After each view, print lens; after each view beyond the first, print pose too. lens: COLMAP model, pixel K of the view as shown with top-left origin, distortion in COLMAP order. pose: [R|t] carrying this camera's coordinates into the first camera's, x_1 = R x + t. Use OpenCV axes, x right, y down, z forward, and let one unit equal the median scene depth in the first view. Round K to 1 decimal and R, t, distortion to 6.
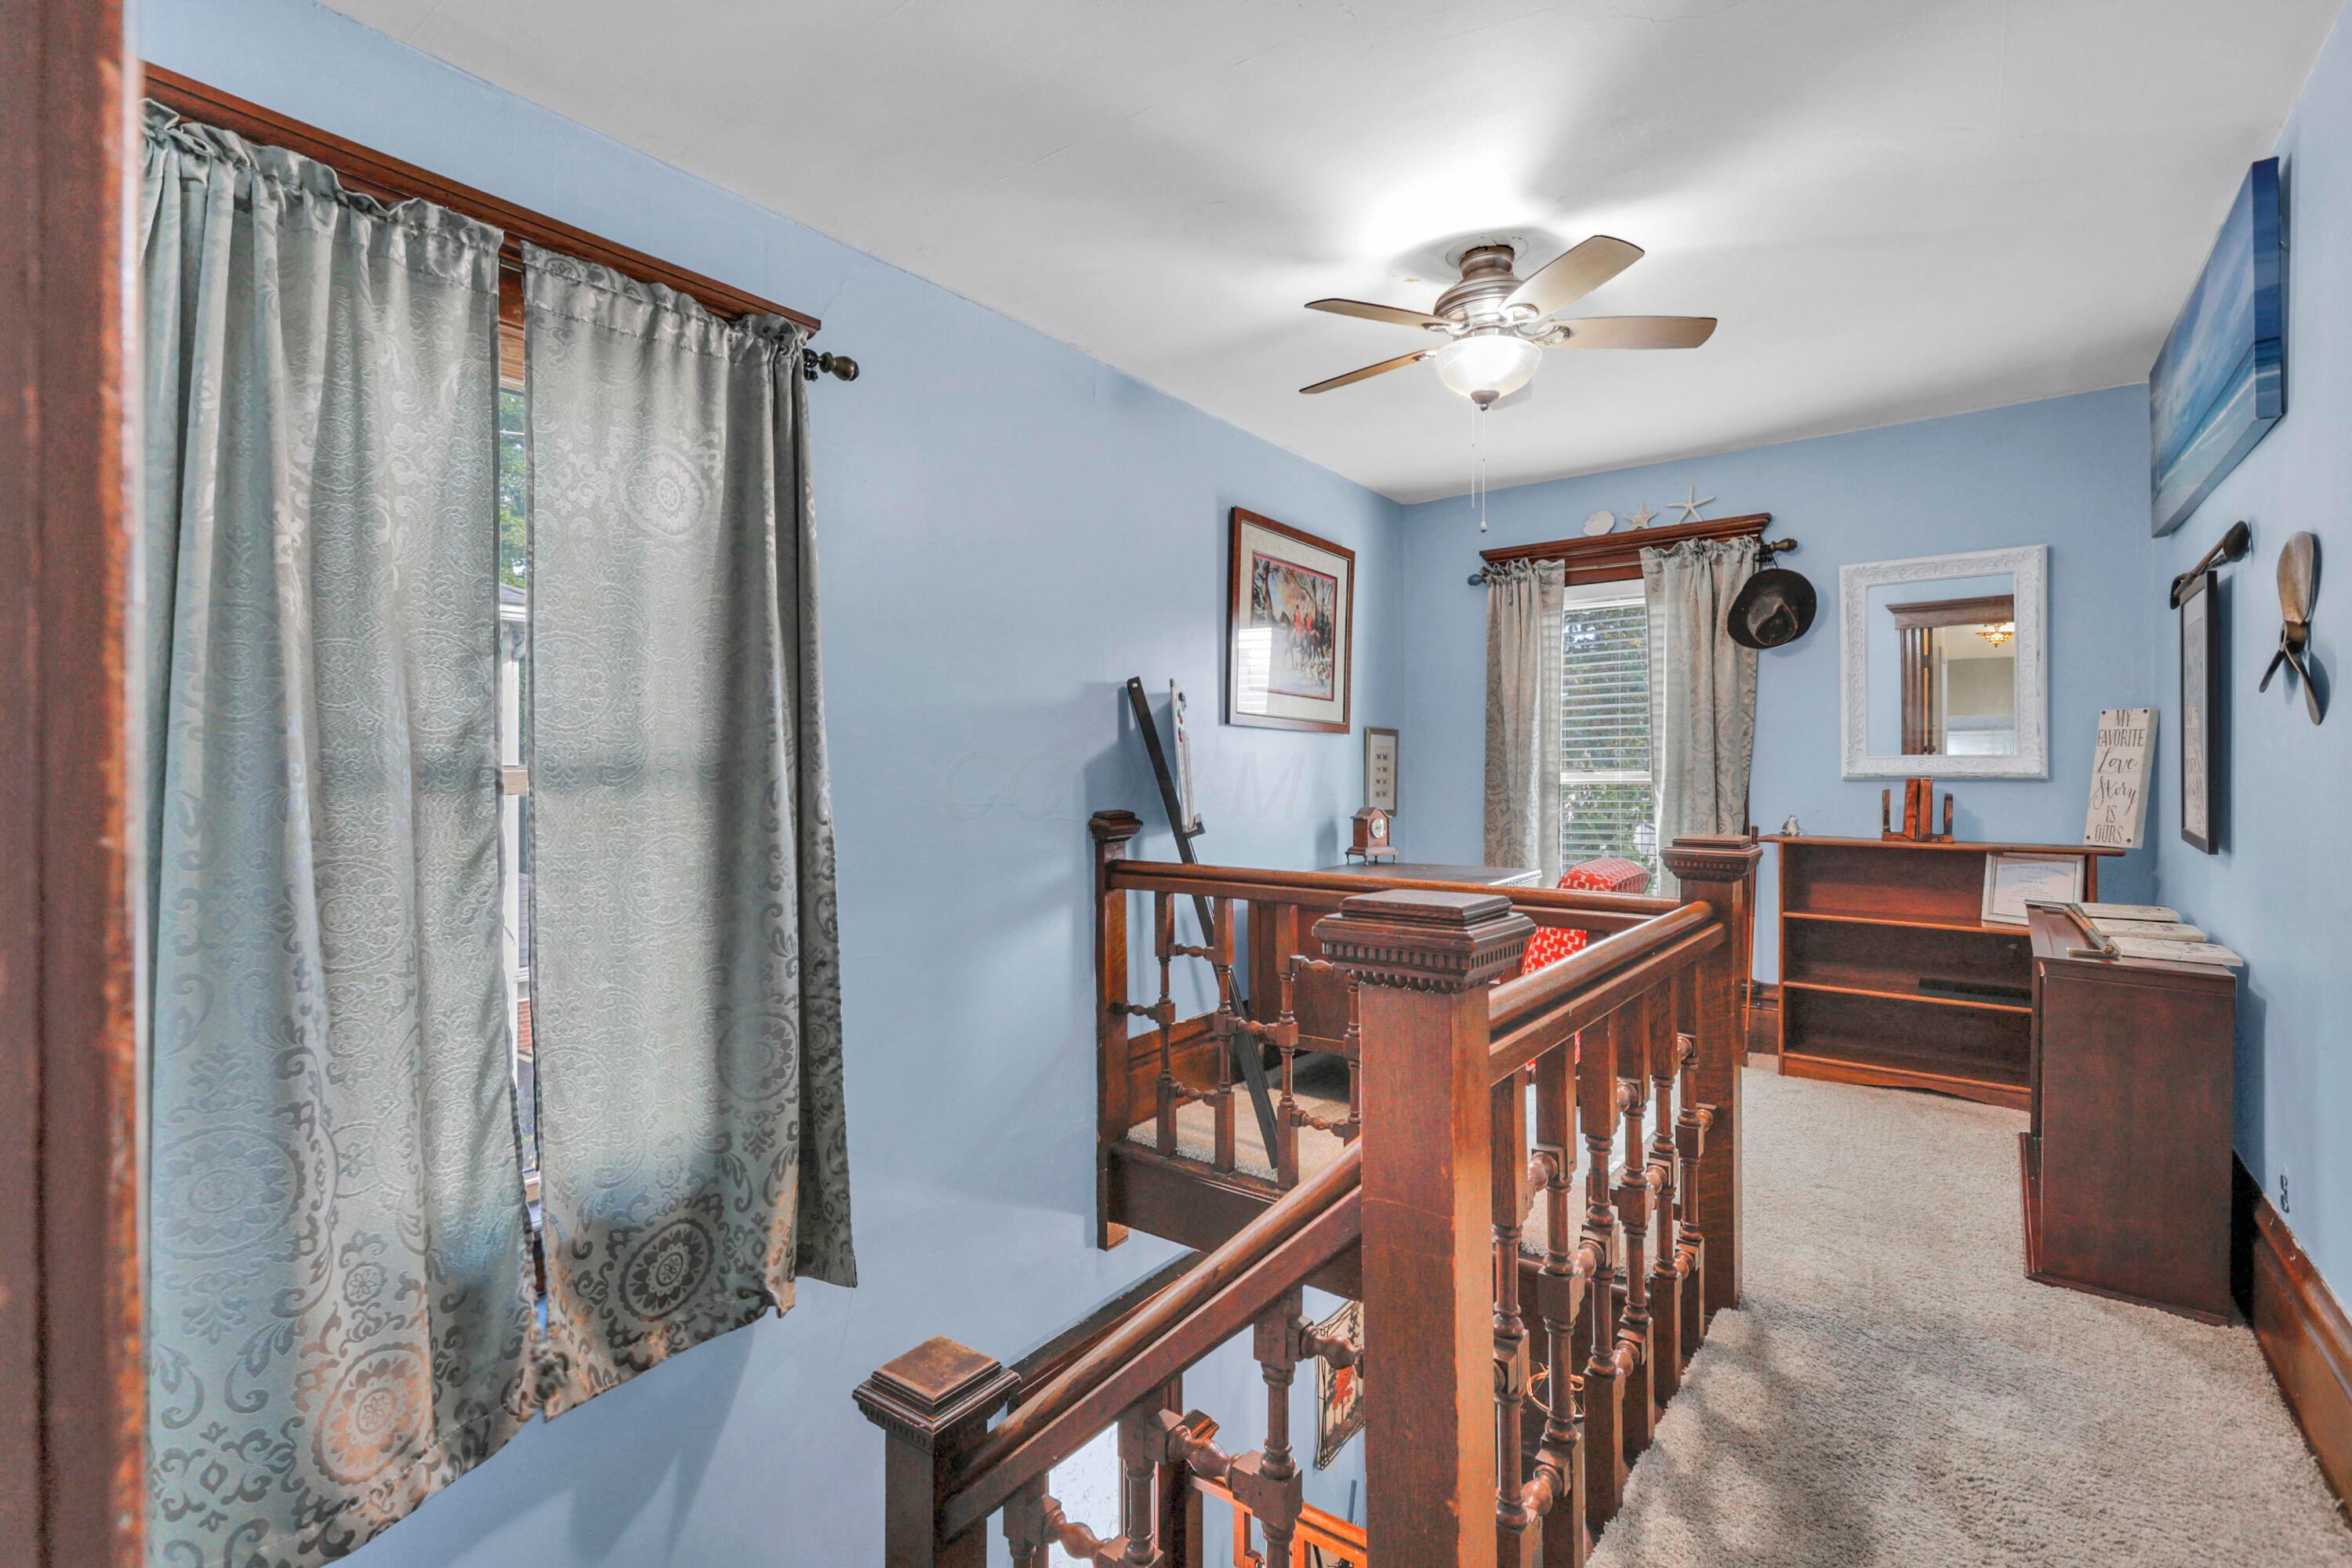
lens RADIAL K [[1070.5, 0, 1186.2], [0, 1070.5, 783.8], [0, 0, 1]] dist [-0.000807, 0.000766]
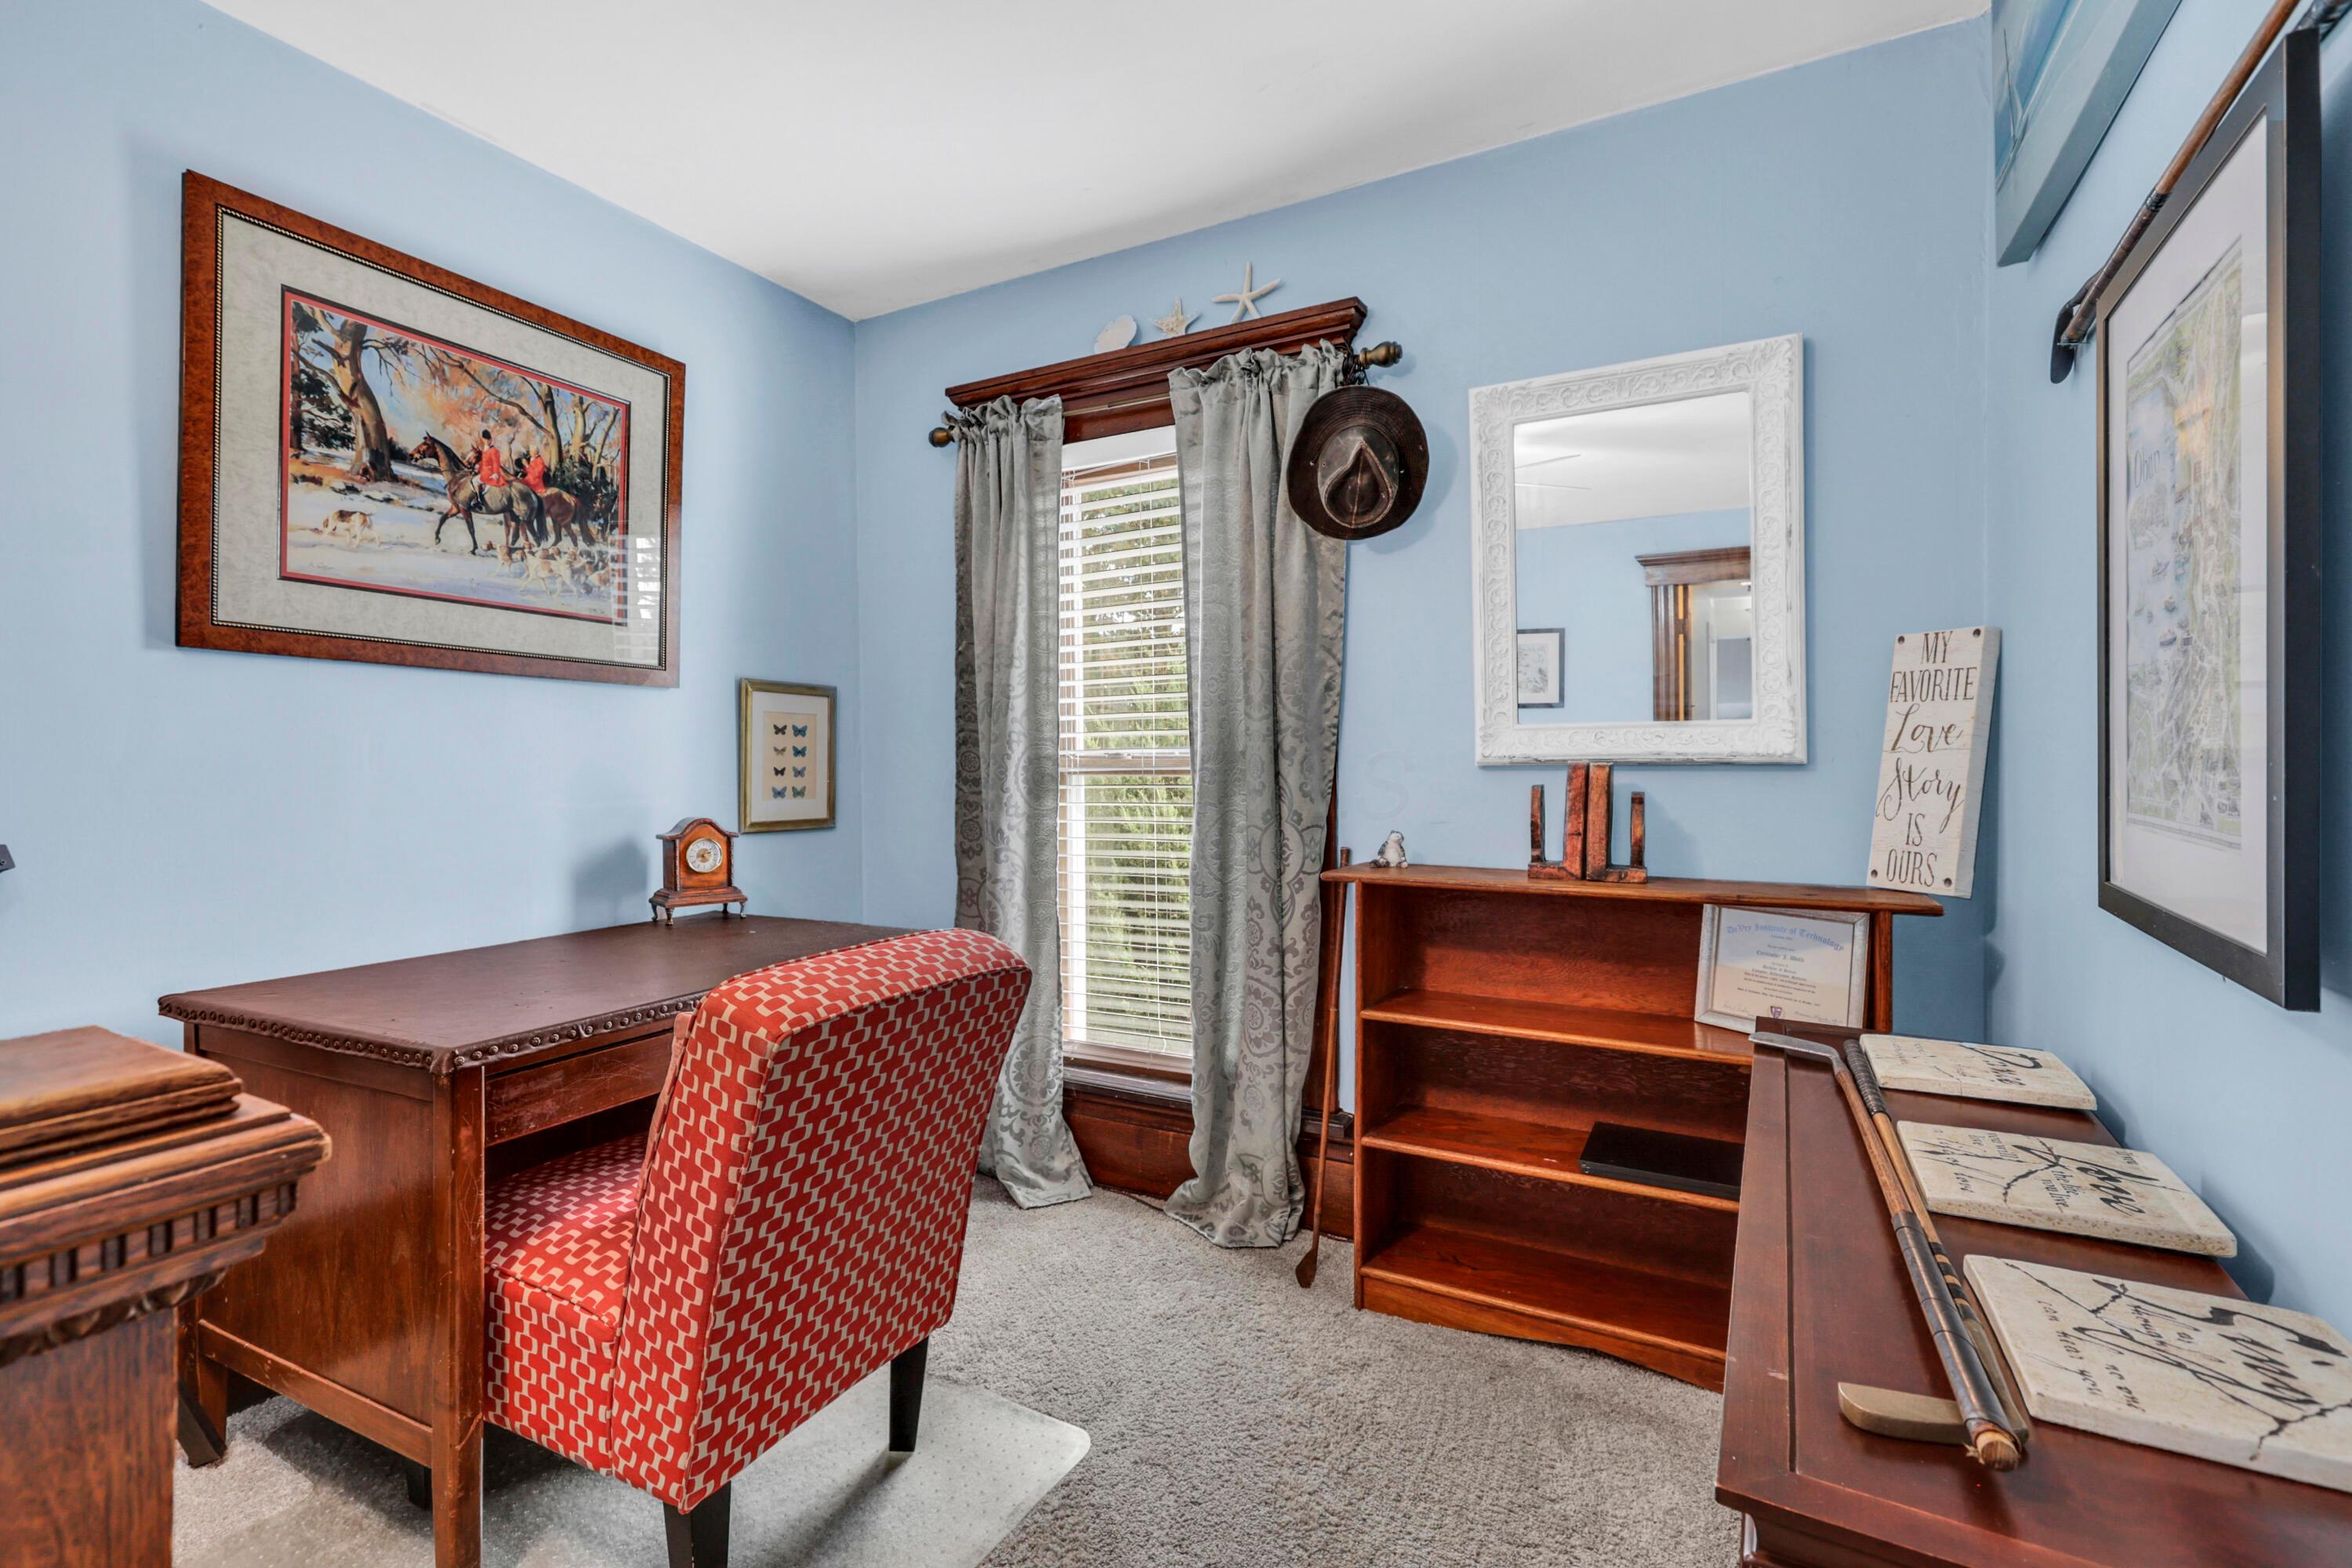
lens RADIAL K [[1056.9, 0, 1169.5], [0, 1056.9, 775.2], [0, 0, 1]] dist [0.003465, 0.000040]
pose [[0.992118, -0.001349, 0.125303, 0.380222], [0.001613, 0.999997, -0.002010, 0.001447], [-0.125299, 0.002197, 0.992117, 0.462544]]
